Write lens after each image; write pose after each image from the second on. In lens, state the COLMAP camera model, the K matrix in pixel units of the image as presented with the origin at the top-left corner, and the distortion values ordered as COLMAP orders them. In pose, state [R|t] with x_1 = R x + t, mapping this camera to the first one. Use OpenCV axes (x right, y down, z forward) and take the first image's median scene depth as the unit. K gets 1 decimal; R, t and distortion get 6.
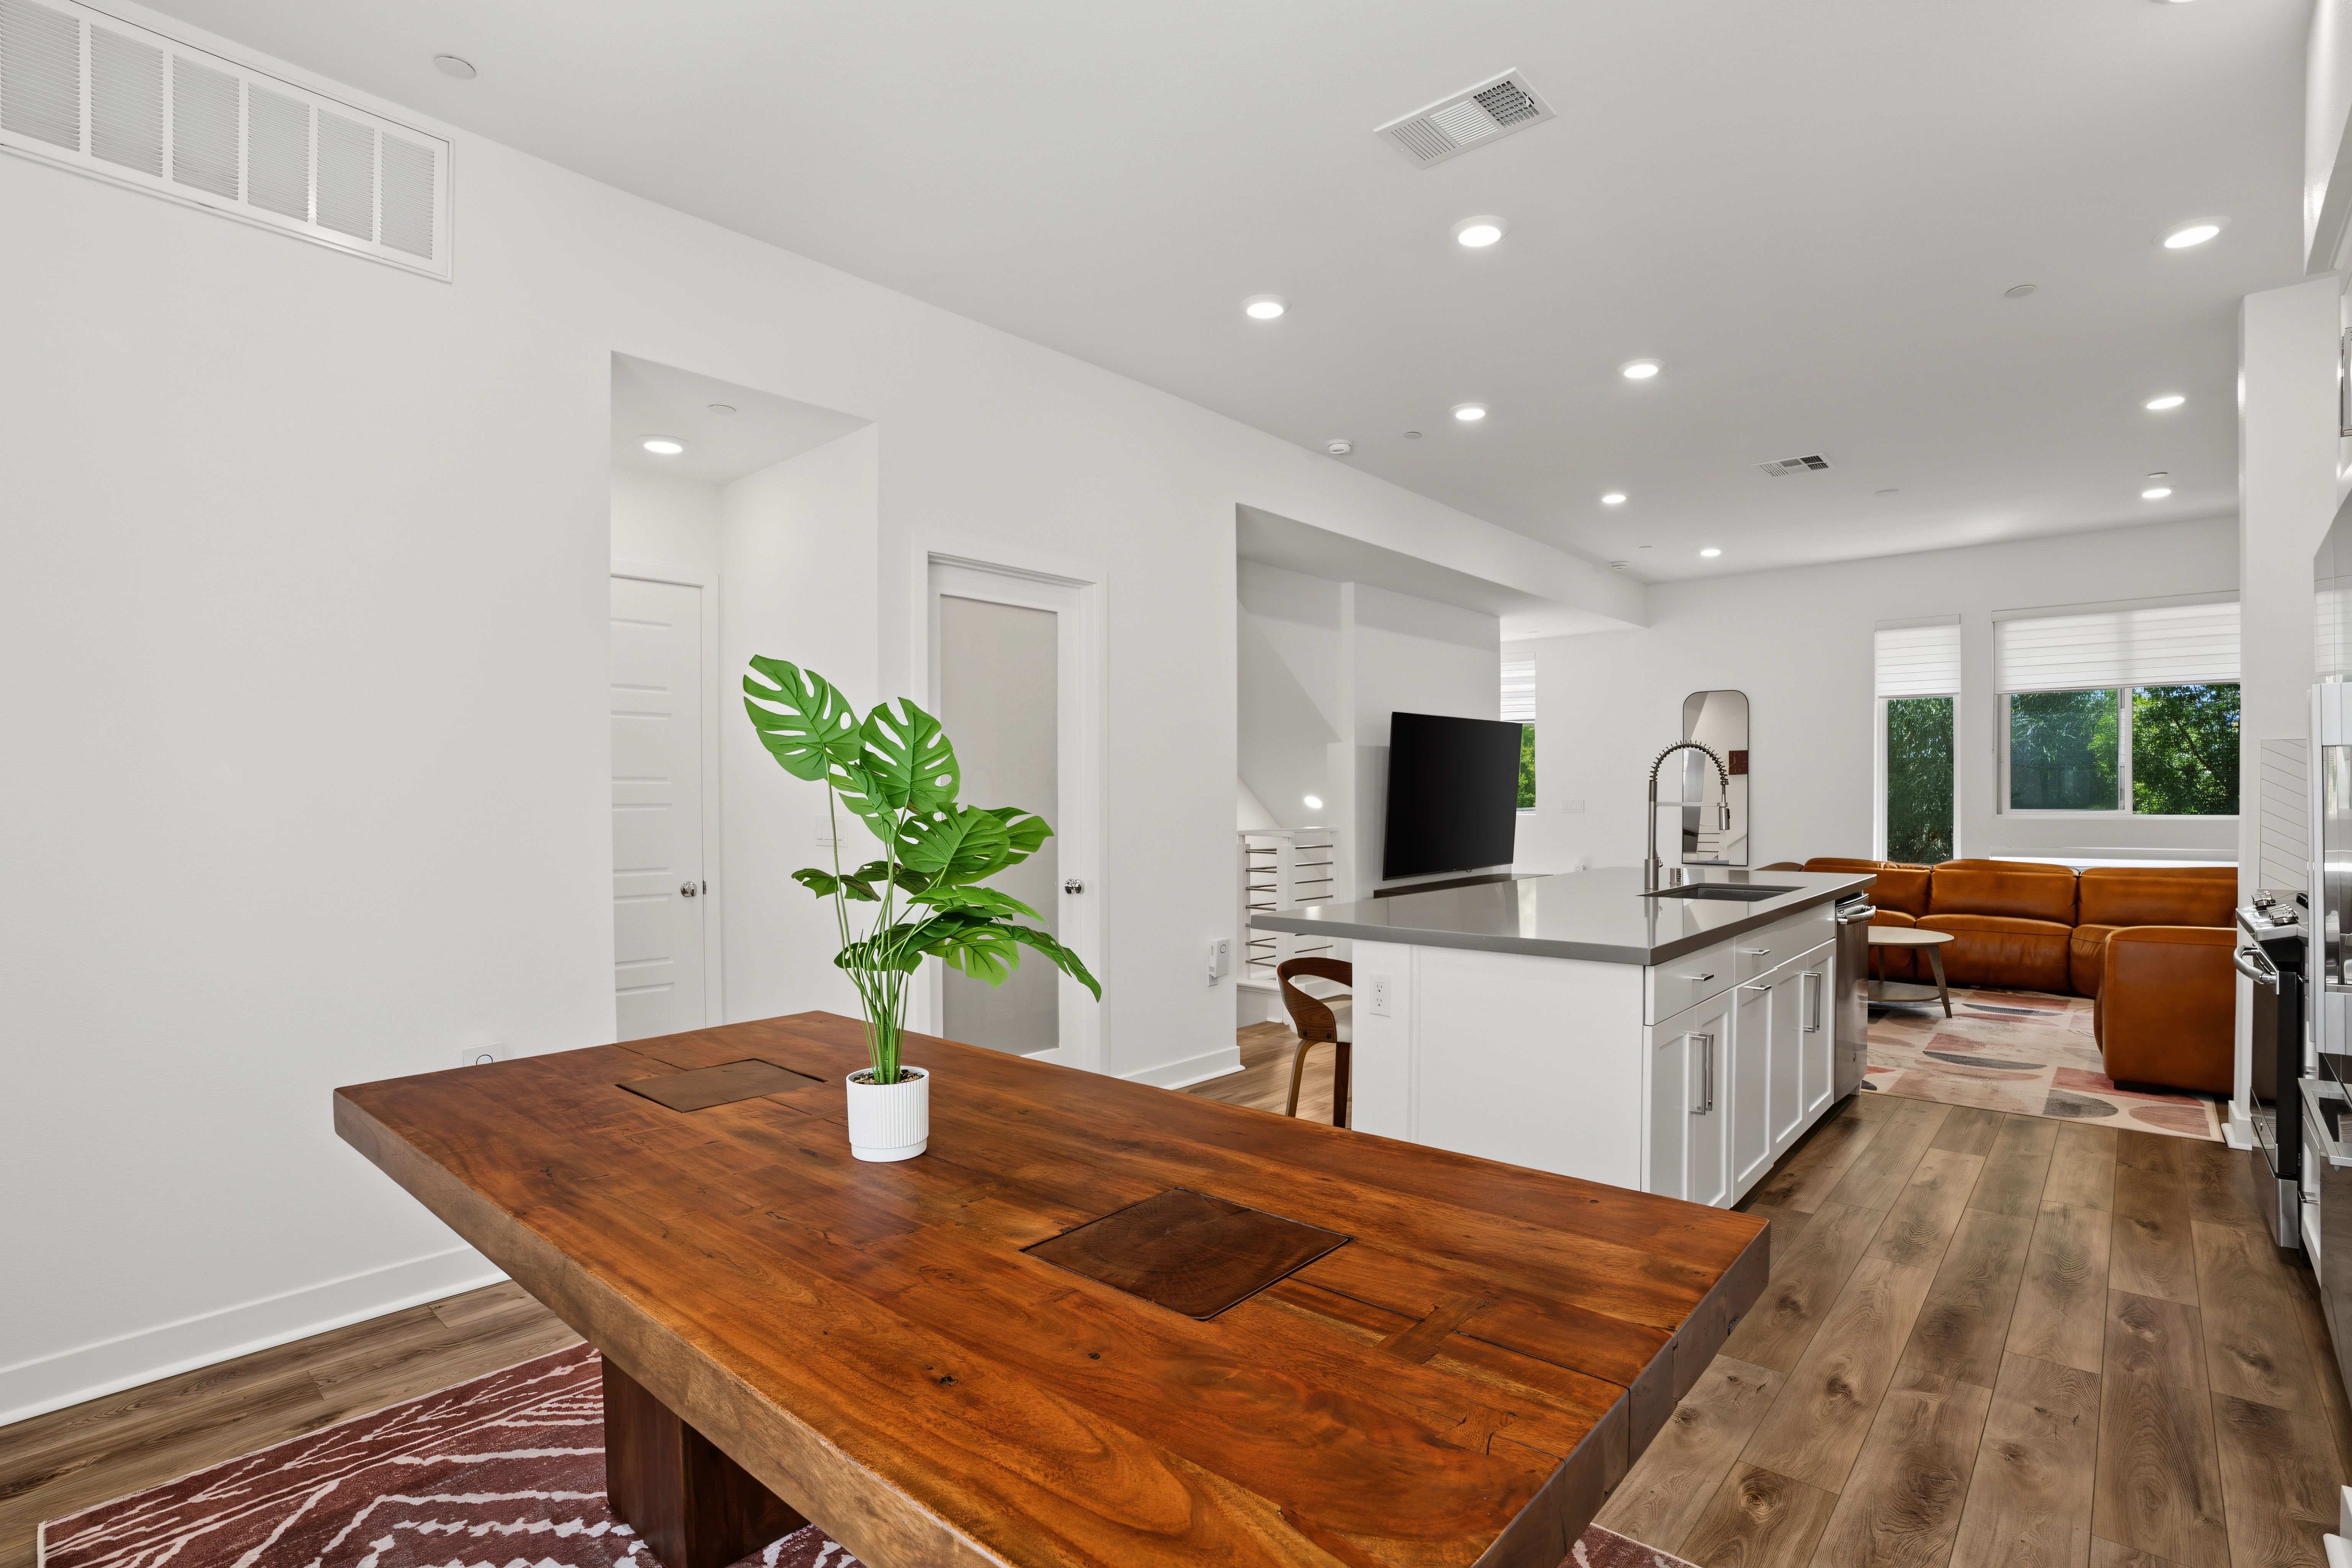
lens RADIAL K [[1103.6, 0, 1192.4], [0, 1103.6, 791.9], [0, 0, 1]] dist [-0.069562, 0.023473]
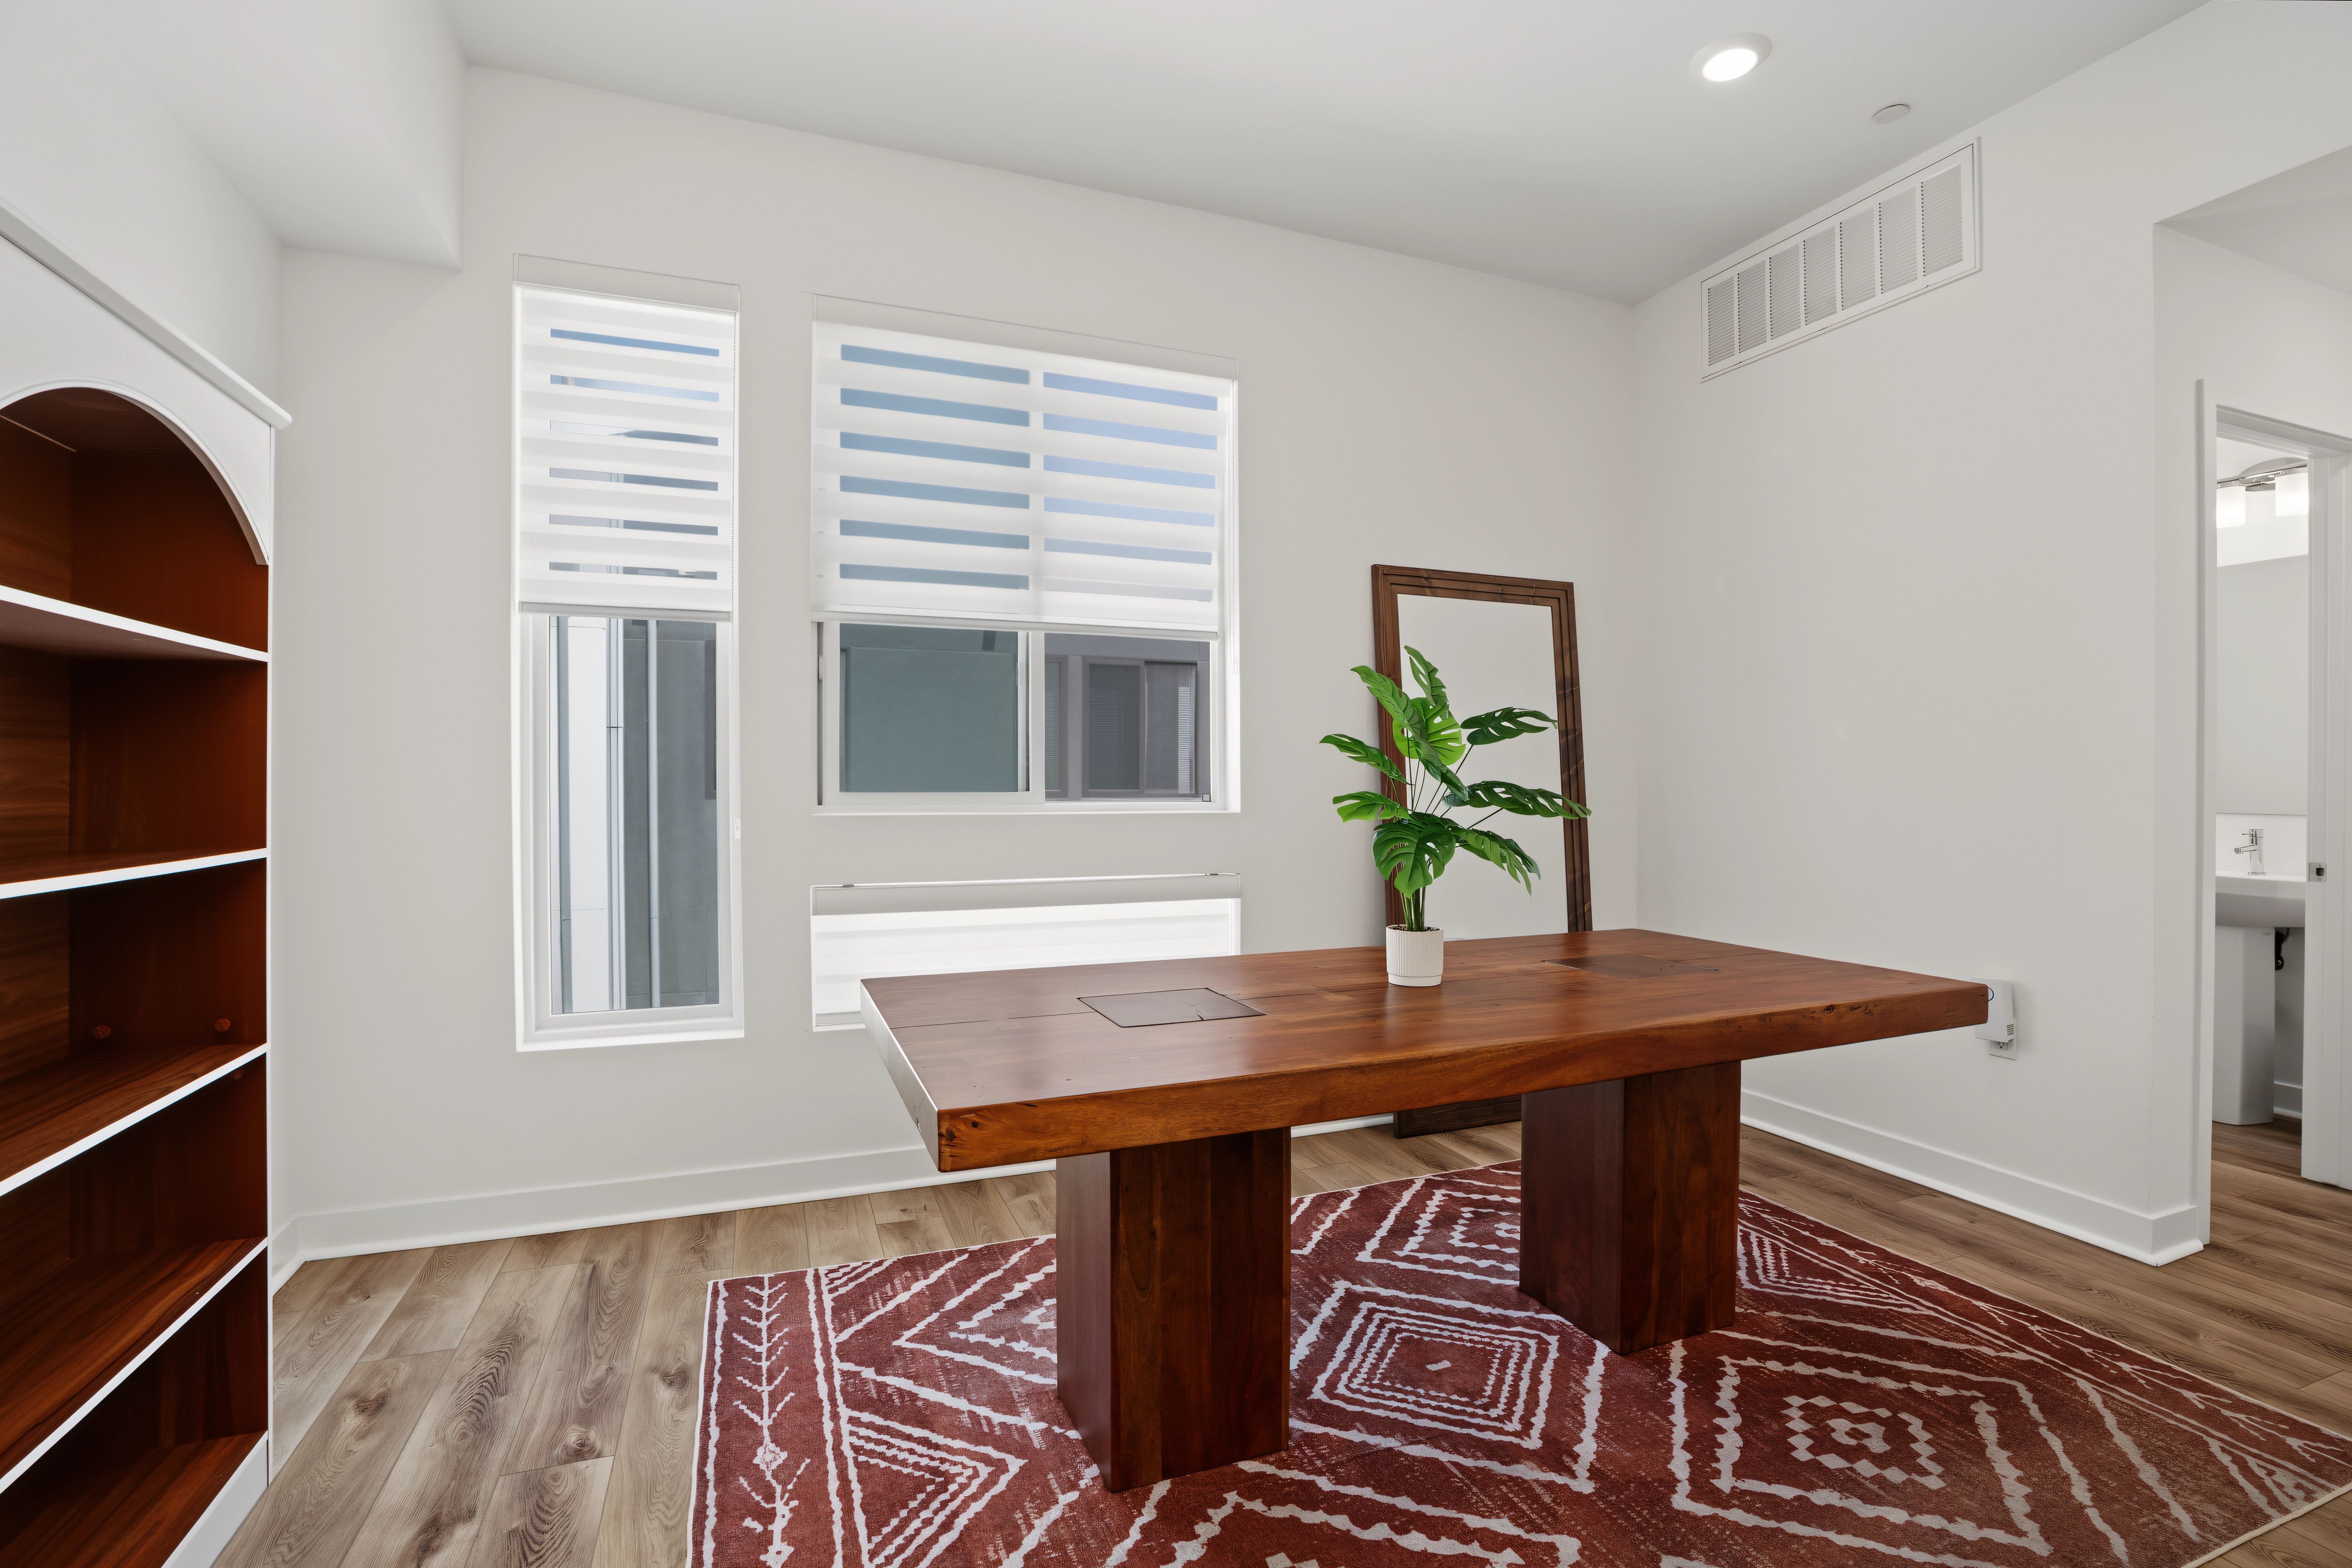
lens RADIAL K [[1103.6, 0, 1192.4], [0, 1103.6, 791.9], [0, 0, 1]] dist [-0.069562, 0.023473]
pose [[-0.453485, 0.020276, -0.891033, 0.690823], [0.002633, 0.999767, 0.021410, 0.034863], [0.891260, 0.007363, -0.453433, 0.867290]]
